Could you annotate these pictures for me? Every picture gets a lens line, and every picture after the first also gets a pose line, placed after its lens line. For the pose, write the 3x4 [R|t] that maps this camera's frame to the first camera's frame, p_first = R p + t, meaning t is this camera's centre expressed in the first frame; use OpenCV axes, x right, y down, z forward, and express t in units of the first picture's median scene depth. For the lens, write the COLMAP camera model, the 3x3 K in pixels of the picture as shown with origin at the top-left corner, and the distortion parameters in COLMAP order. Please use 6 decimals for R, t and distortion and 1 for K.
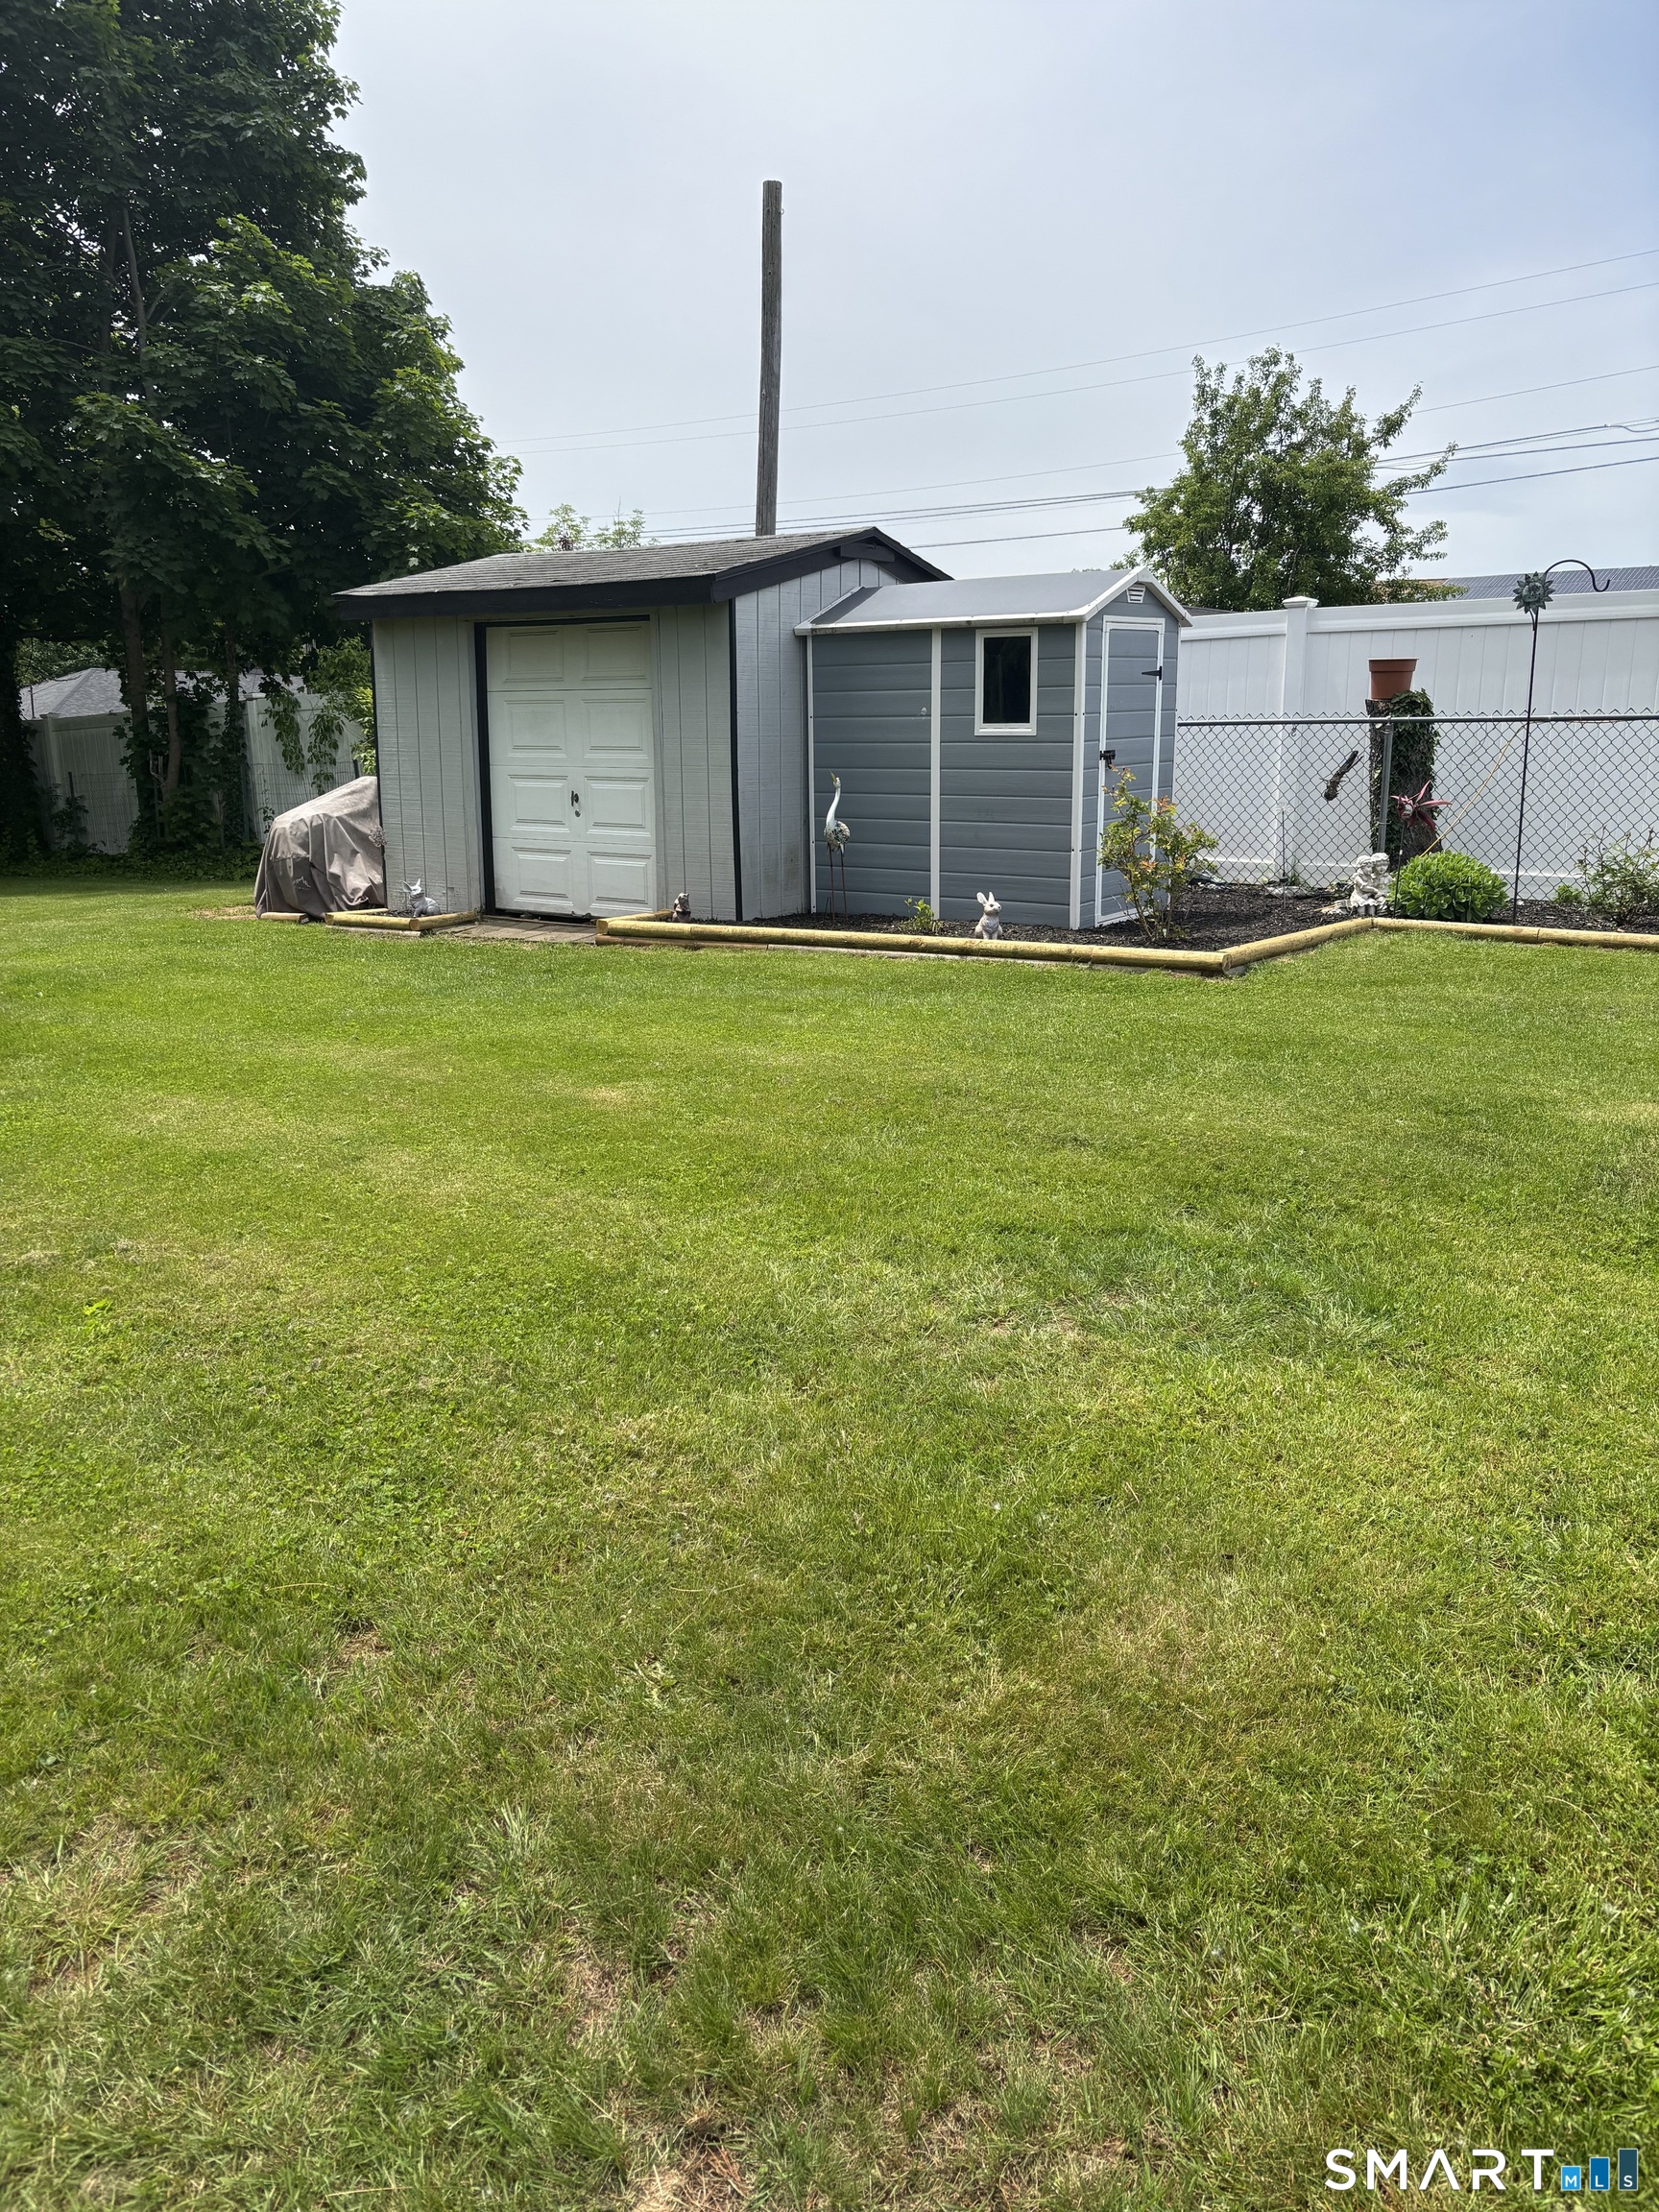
lens RADIAL K [[1658.5, 0, 824.1], [0, 1658.5, 1121.7], [0, 0, 1]] dist [0.037044, -0.040049]
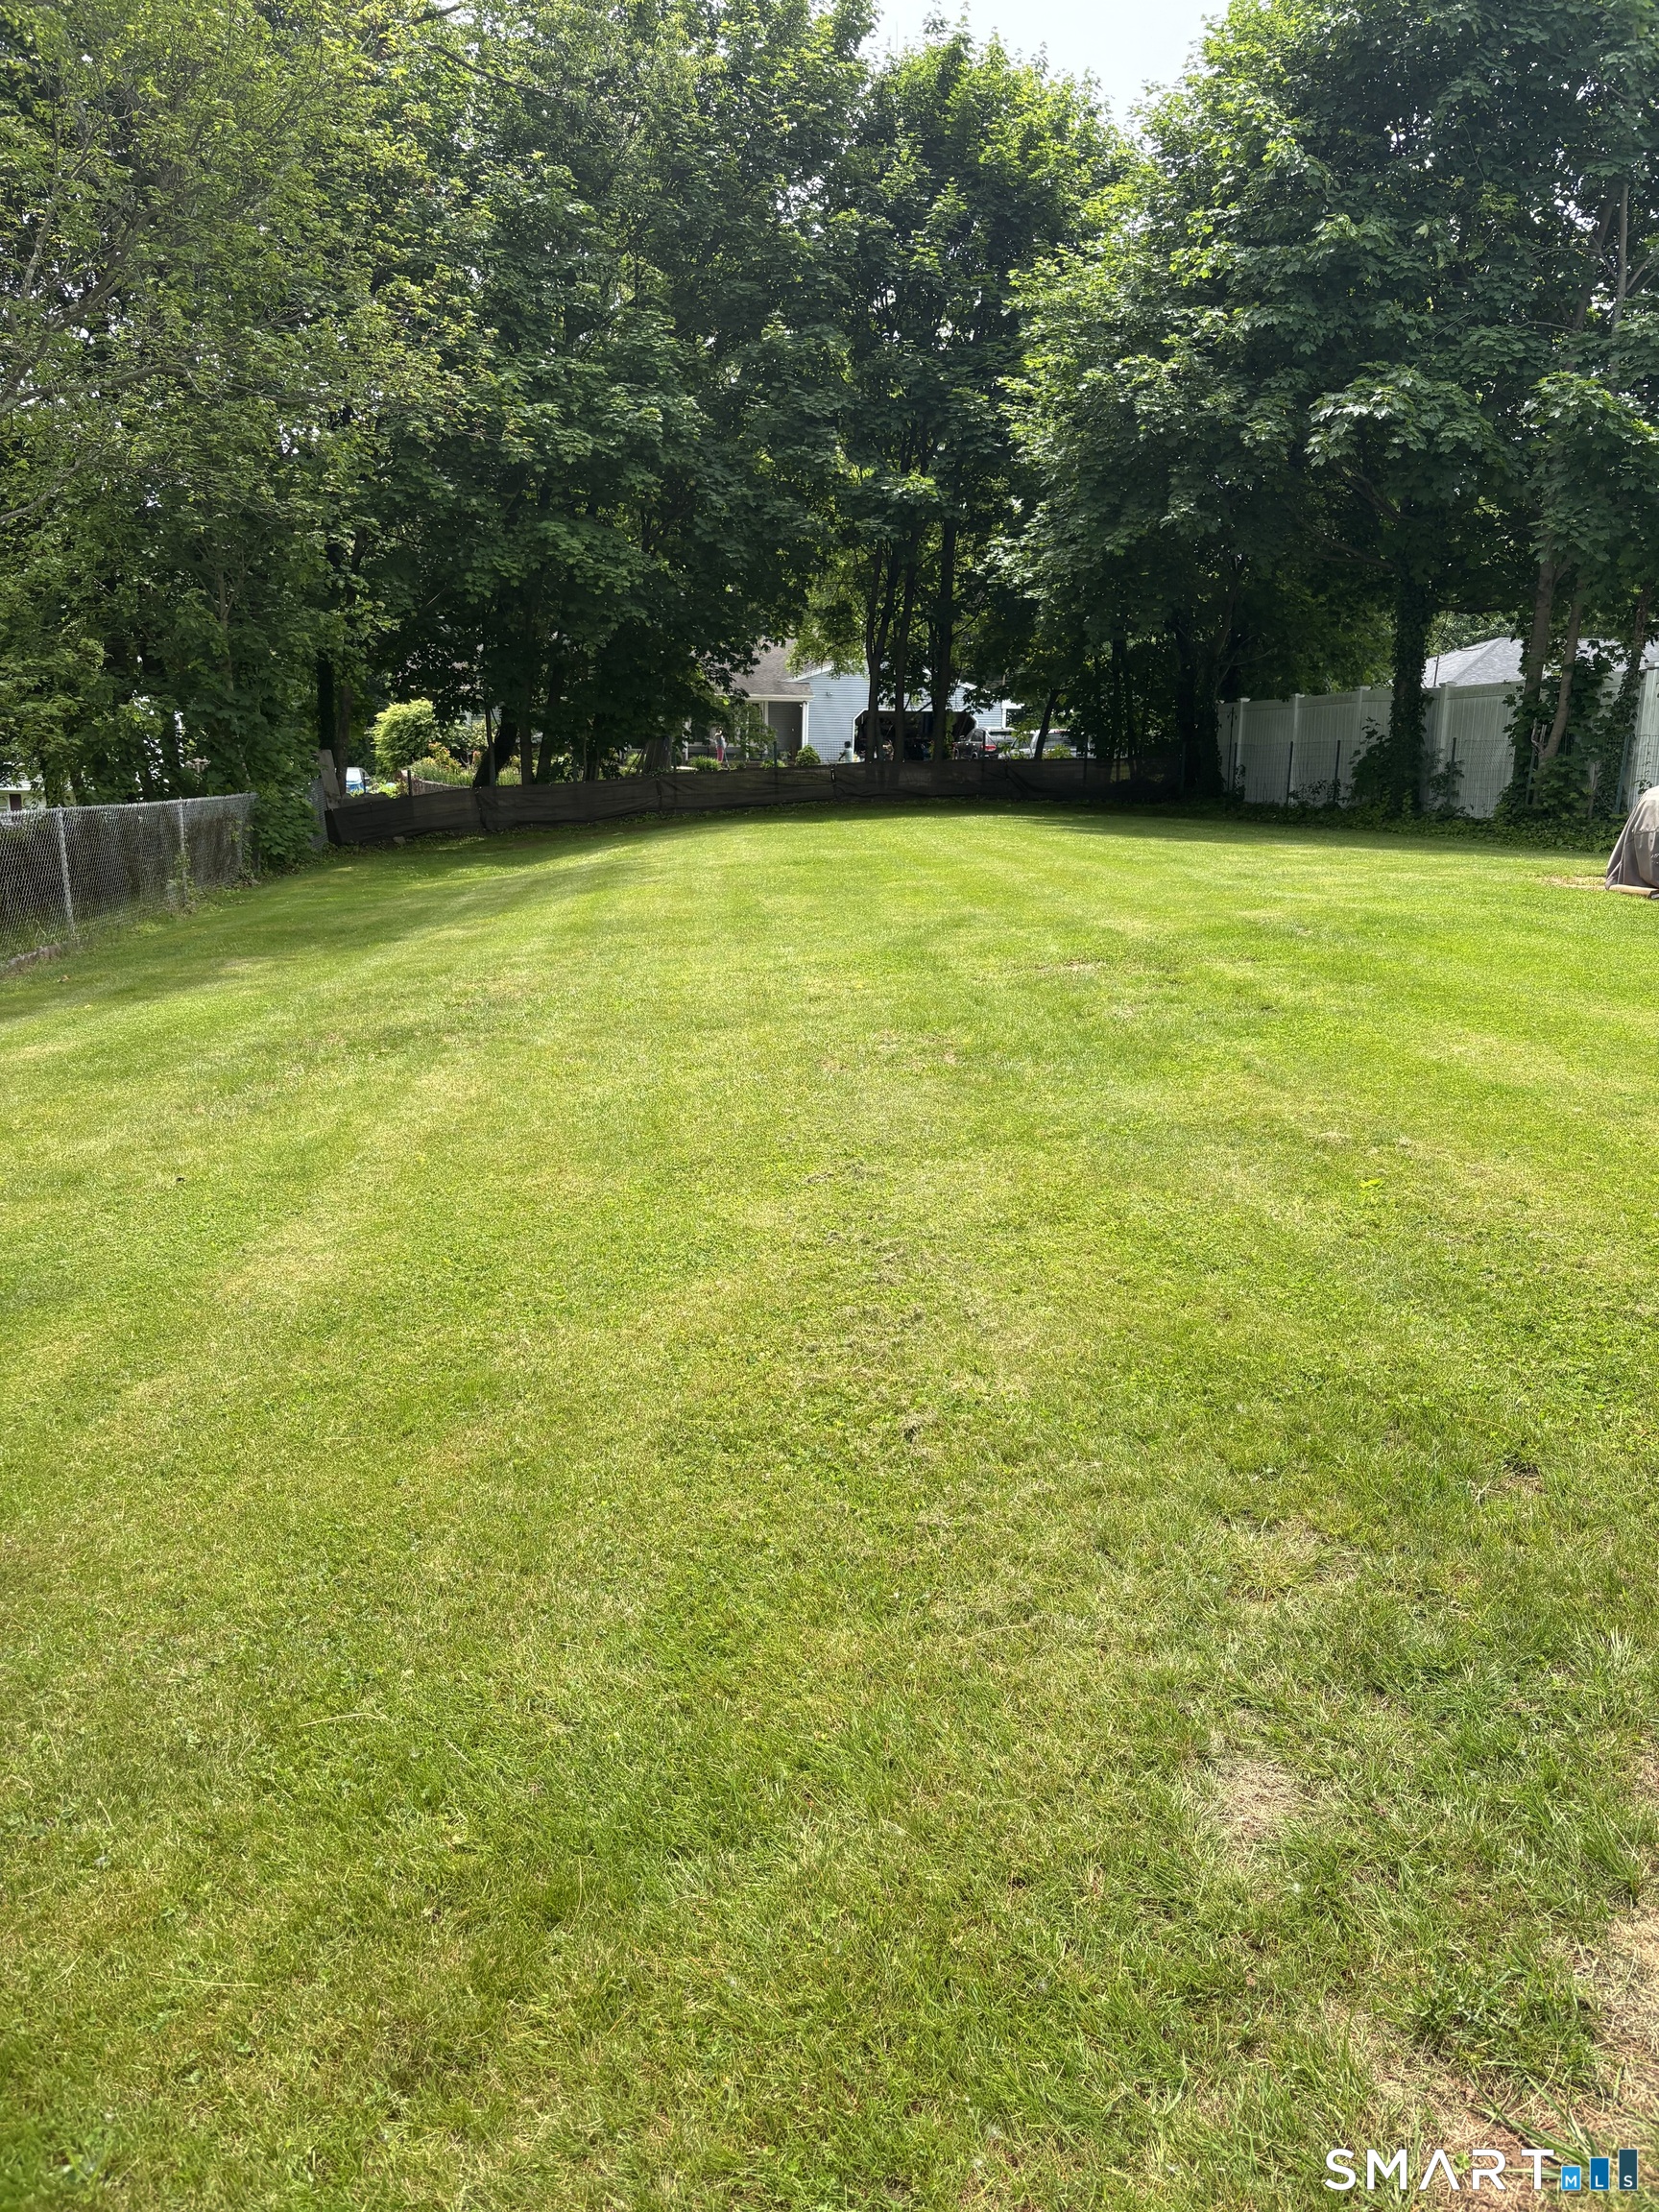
lens RADIAL K [[1658.5, 0, 816.0], [0, 1658.5, 1106.4], [0, 0, 1]] dist [0.037044, -0.040049]
pose [[0.712985, 0.184473, -0.676477, 0.046730], [-0.178405, 0.980747, 0.079414, 0.021366], [0.678103, 0.064066, 0.732169, -0.088354]]
